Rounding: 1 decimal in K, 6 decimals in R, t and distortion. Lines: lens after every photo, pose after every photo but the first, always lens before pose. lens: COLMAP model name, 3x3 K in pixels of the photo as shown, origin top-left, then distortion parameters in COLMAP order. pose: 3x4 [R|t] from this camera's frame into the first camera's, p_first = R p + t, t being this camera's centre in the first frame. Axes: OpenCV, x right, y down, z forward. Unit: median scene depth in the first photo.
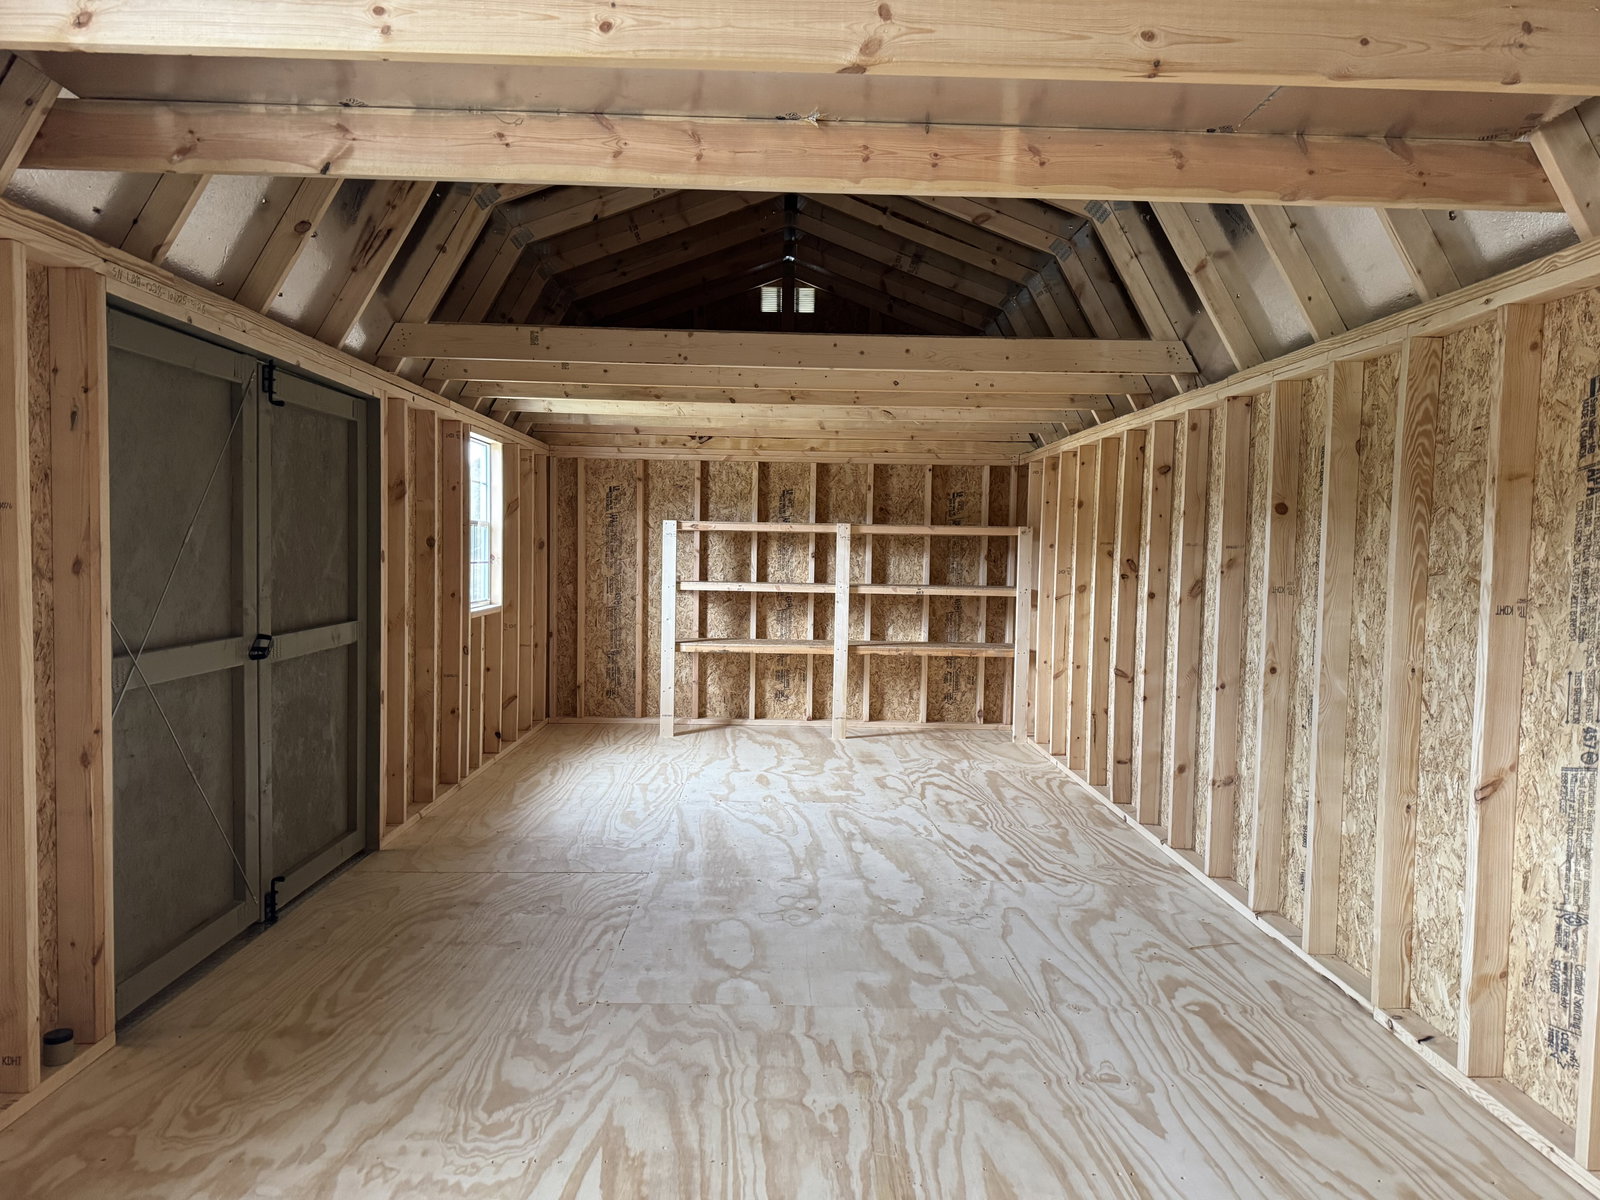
lens RADIAL K [[1117.7, 0, 800.0], [0, 1117.7, 600.0], [0, 0, 1]] dist [0.106330, -0.087172]
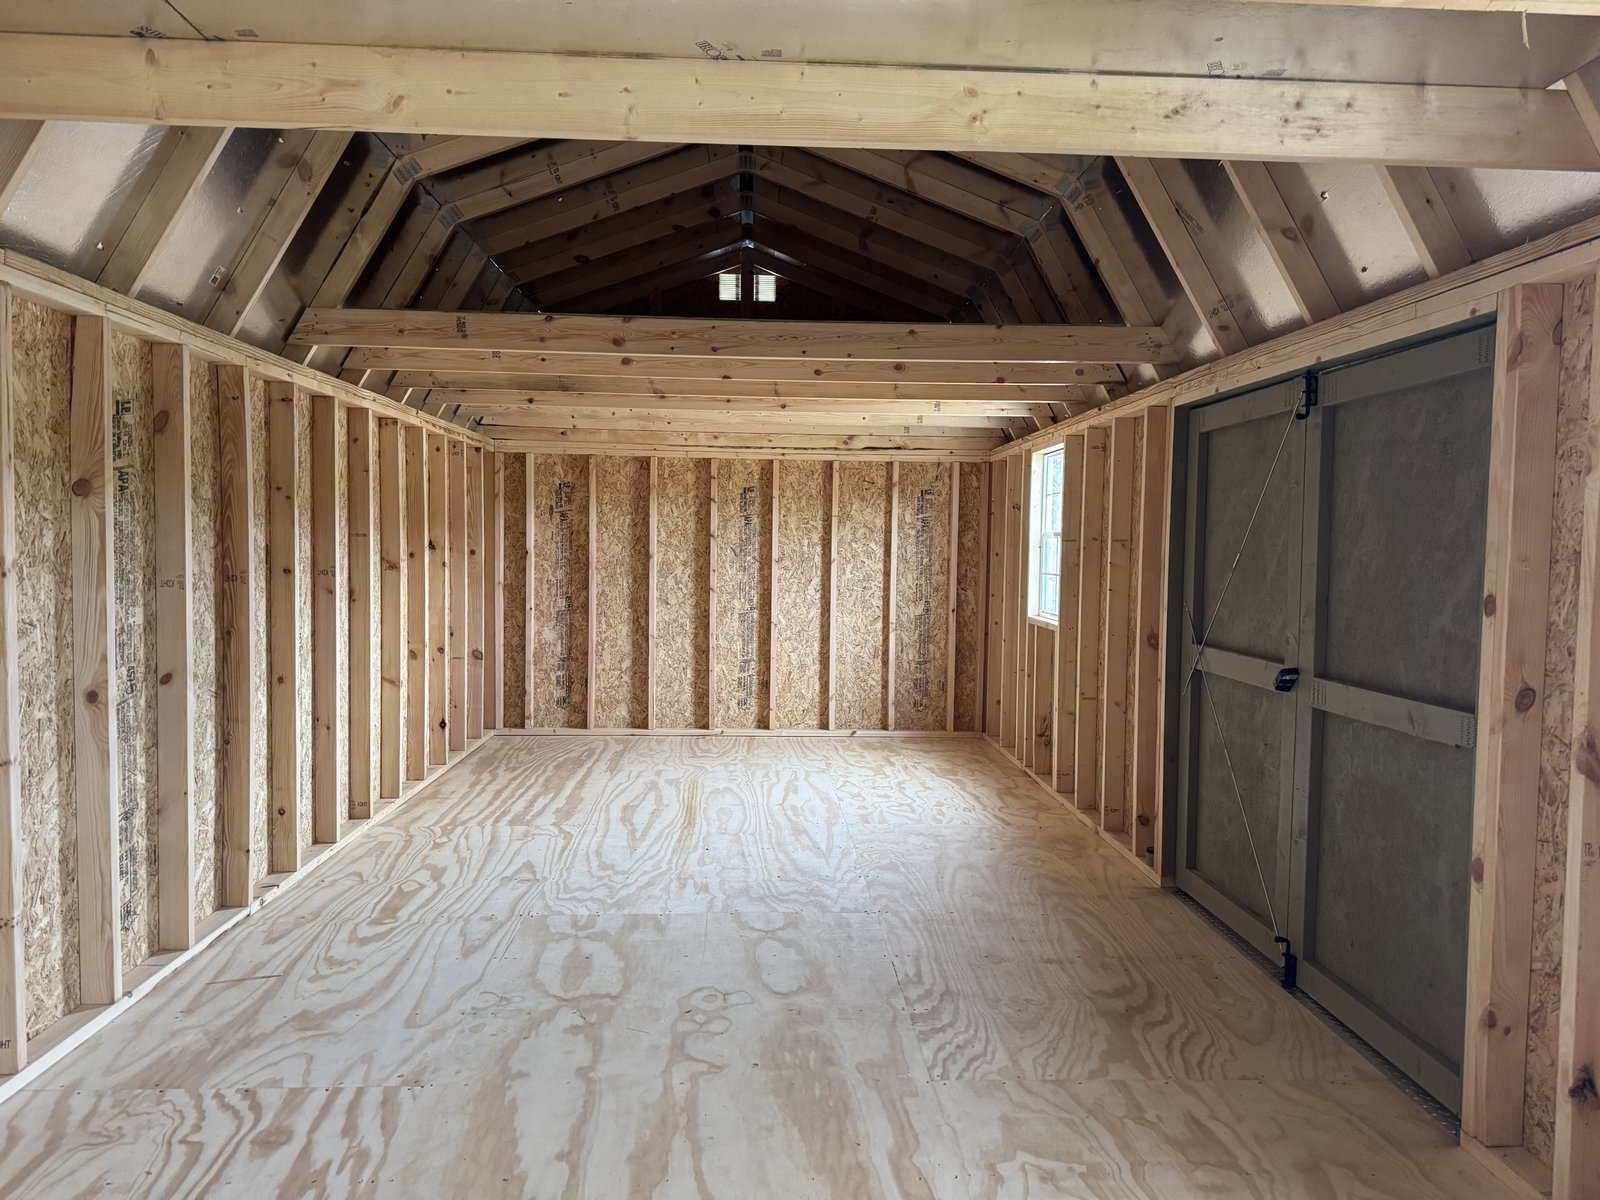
lens RADIAL K [[1117.7, 0, 800.0], [0, 1117.7, 600.0], [0, 0, 1]] dist [0.106330, -0.087172]
pose [[-0.999007, -0.035759, -0.026583, -0.039649], [-0.038234, 0.994319, 0.099339, -0.100949], [0.022880, 0.100257, -0.994699, 1.873664]]
